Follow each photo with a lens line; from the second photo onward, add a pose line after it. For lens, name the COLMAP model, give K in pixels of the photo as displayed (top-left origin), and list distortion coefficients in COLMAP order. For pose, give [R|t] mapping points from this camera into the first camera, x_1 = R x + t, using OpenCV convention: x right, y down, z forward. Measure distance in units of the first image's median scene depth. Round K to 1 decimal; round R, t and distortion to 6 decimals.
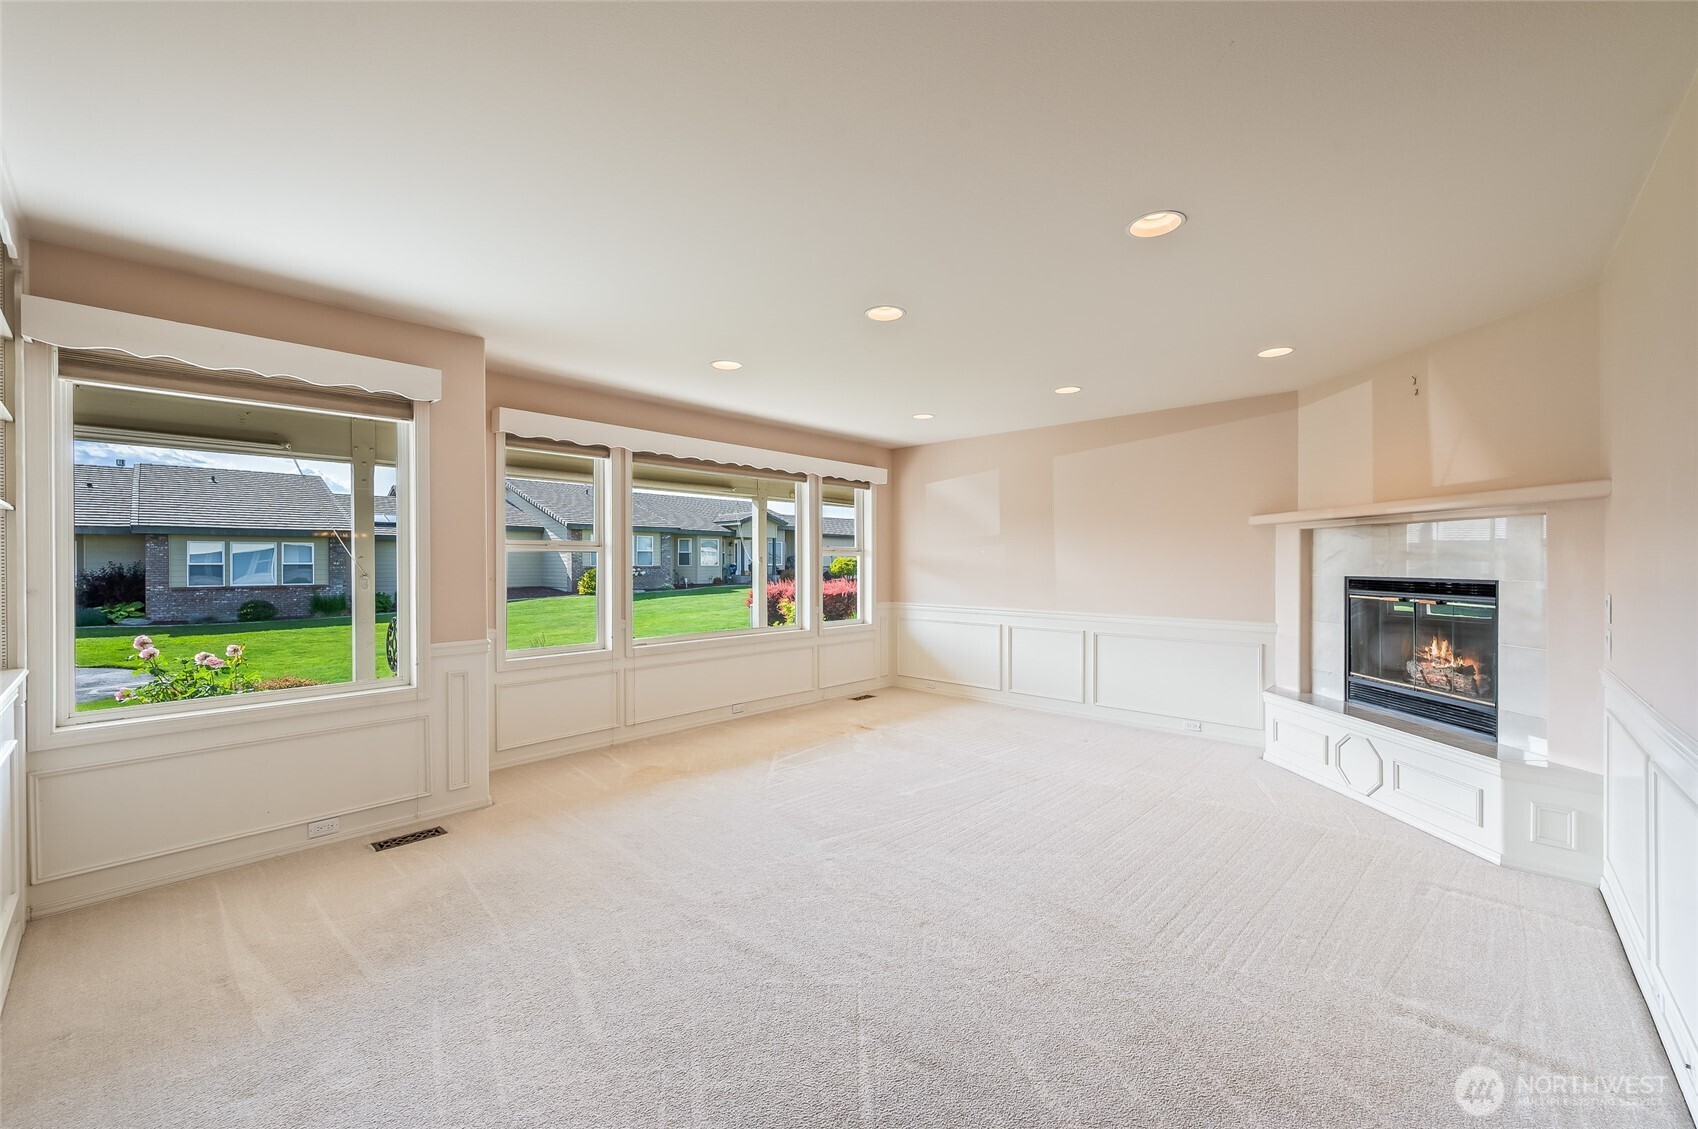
lens RADIAL K [[668.2, 0, 849.1], [0, 668.2, 563.1], [0, 0, 1]] dist [0.000093, 0.000060]
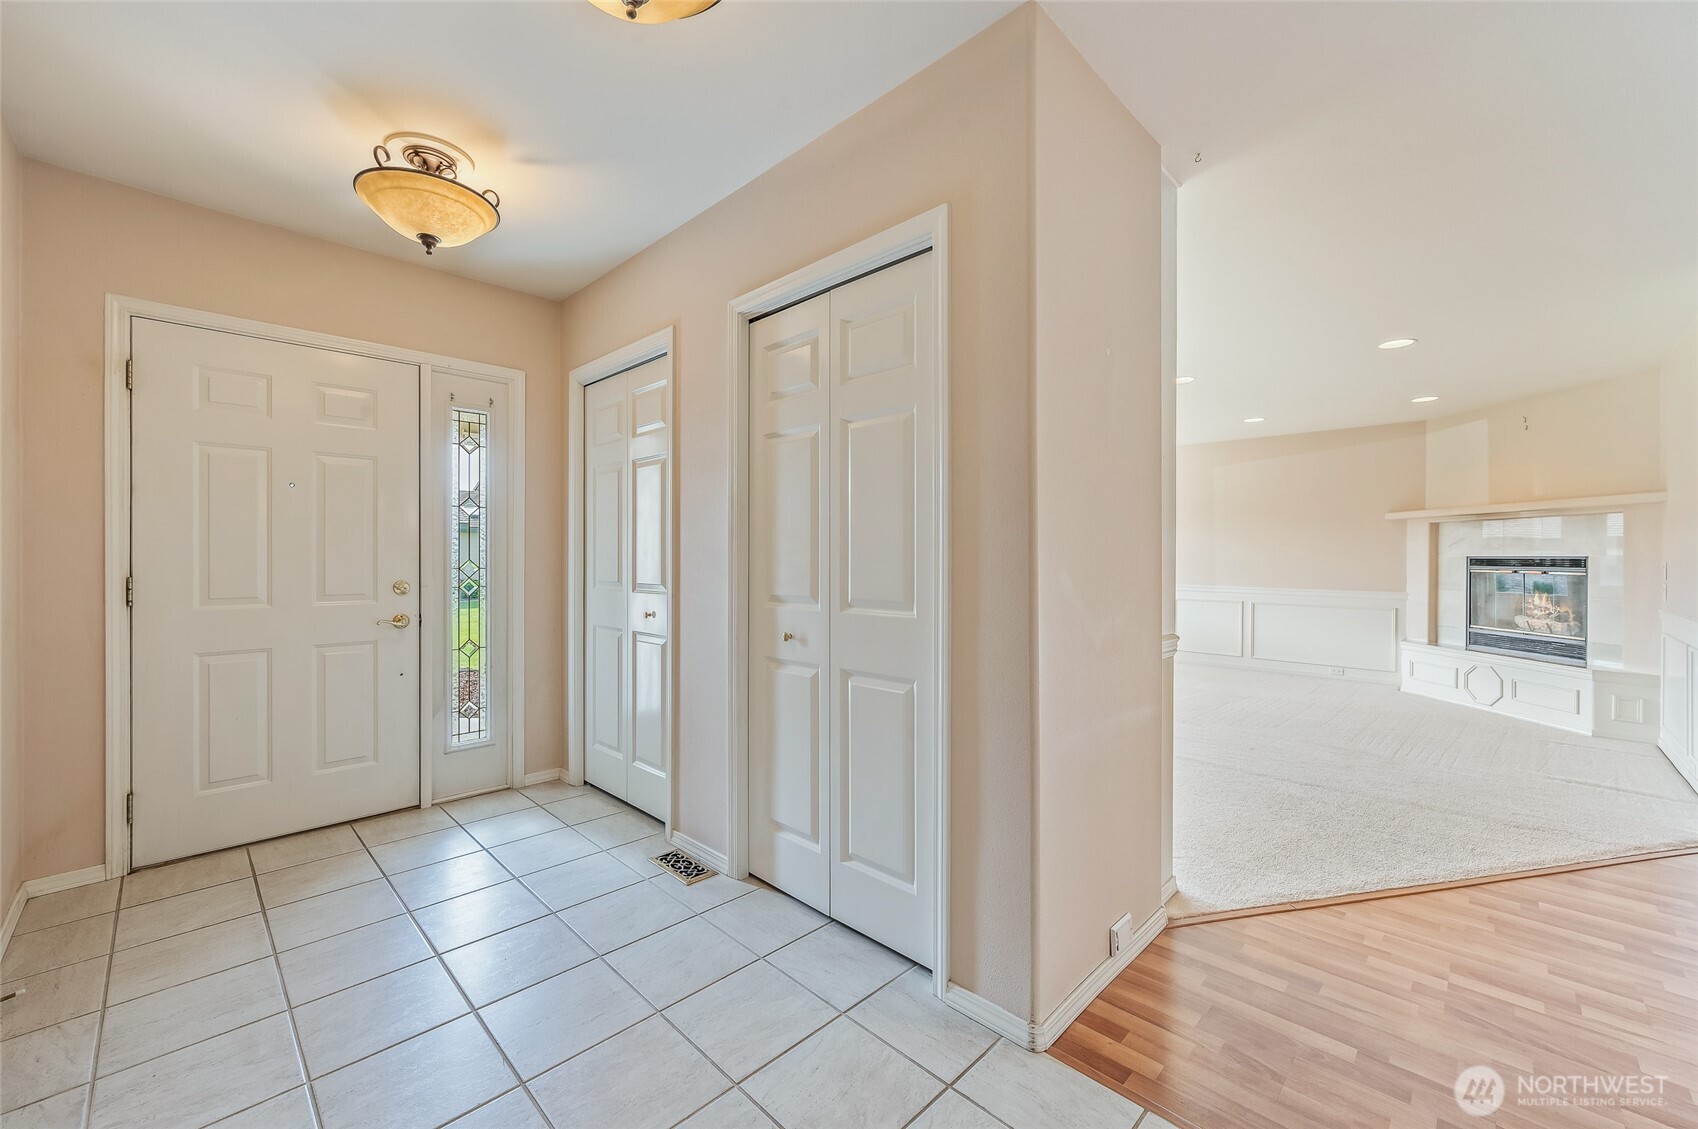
lens RADIAL K [[668.2, 0, 853.0], [0, 668.2, 558.9], [0, 0, 1]] dist [0.000093, 0.000060]
pose [[0.999697, 0.006037, -0.023845, -0.539006], [-0.006077, 0.999980, -0.001582, 0.037082], [0.023835, 0.001726, 0.999714, -0.453648]]
